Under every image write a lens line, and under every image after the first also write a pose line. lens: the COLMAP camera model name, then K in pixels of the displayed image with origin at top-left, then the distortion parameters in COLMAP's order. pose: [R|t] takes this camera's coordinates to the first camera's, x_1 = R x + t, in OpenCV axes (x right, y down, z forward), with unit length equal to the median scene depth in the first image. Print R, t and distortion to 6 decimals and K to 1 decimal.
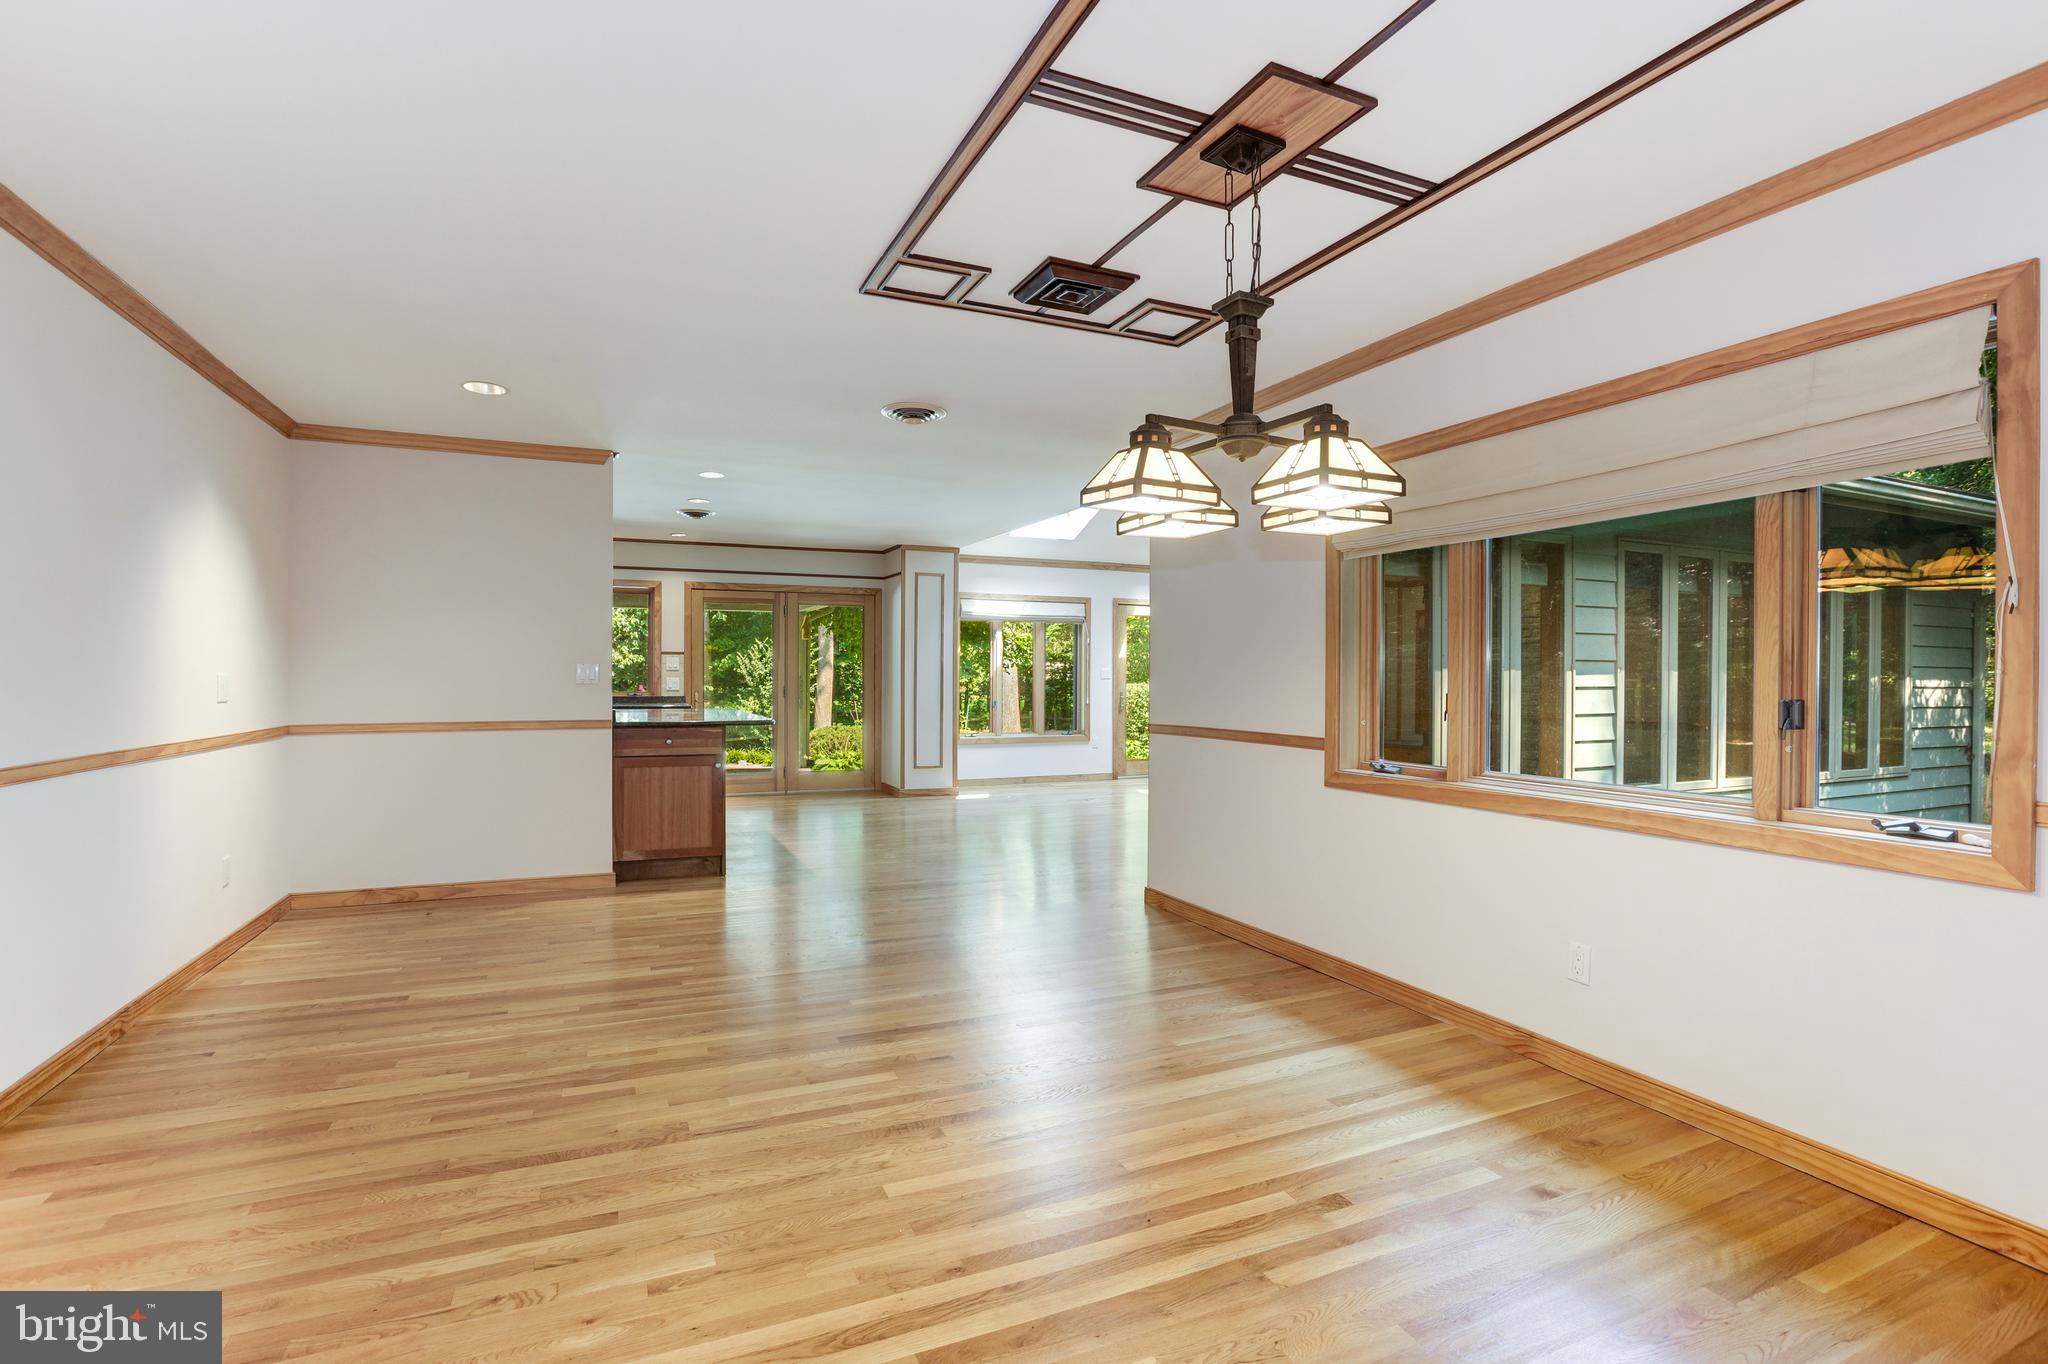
lens RADIAL K [[953.1, 0, 1026.8], [0, 953.1, 672.8], [0, 0, 1]] dist [-0.001138, -0.000015]
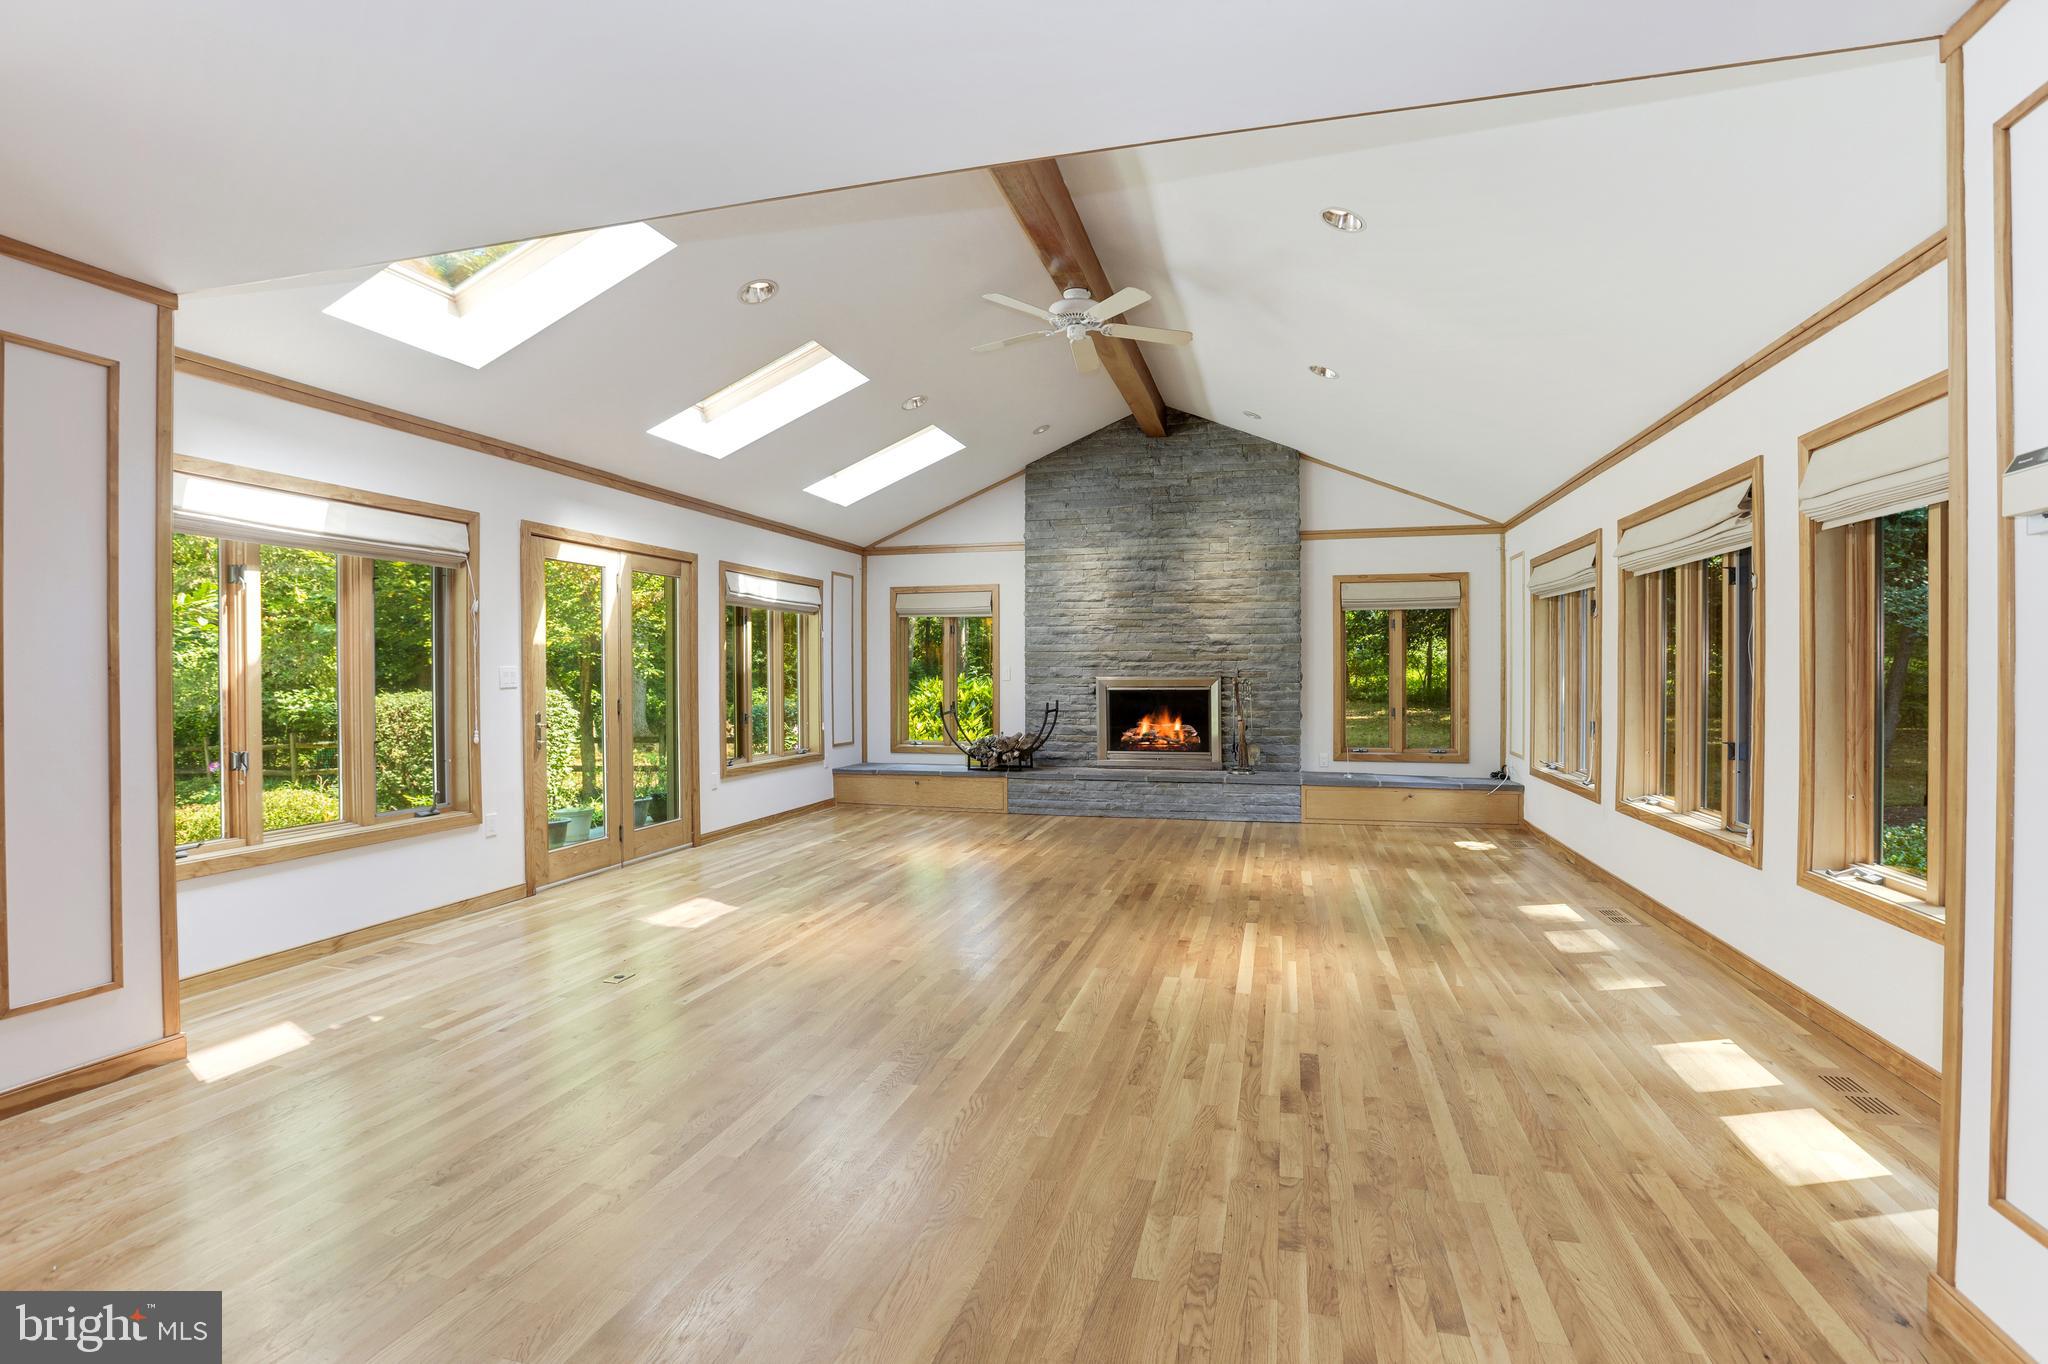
lens RADIAL K [[953.1, 0, 1020.2], [0, 953.1, 672.0], [0, 0, 1]] dist [-0.001138, -0.000015]
pose [[0.638455, -0.013333, 0.769543, -0.121524], [0.014841, 0.999877, 0.005012, -0.000180], [-0.769516, 0.008221, 0.638575, 0.503176]]
